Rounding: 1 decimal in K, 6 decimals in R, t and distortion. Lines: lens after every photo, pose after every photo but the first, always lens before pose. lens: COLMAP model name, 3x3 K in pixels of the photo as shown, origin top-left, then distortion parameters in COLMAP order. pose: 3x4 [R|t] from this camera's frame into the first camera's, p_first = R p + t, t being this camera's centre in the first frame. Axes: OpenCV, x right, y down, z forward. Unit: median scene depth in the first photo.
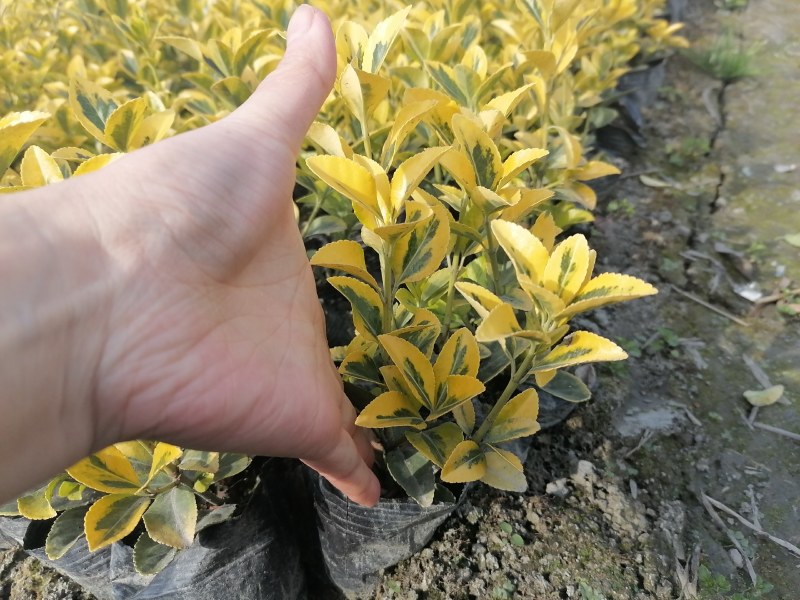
lens RADIAL K [[638.0, 0, 400.0], [0, 638.0, 300.0], [0, 0, 1]] dist [0.058256, -0.088419]
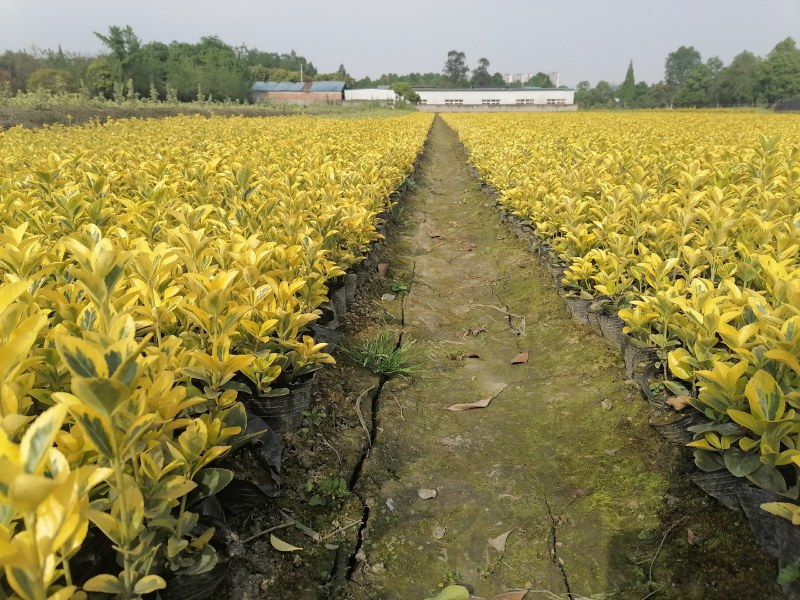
lens RADIAL K [[638.0, 0, 400.0], [0, 638.0, 300.0], [0, 0, 1]] dist [0.058256, -0.088419]
pose [[0.909027, 0.066730, 0.411360, 0.137451], [0.080414, 0.940459, -0.330259, -0.169001], [-0.408906, 0.333294, 0.849536, 0.078941]]
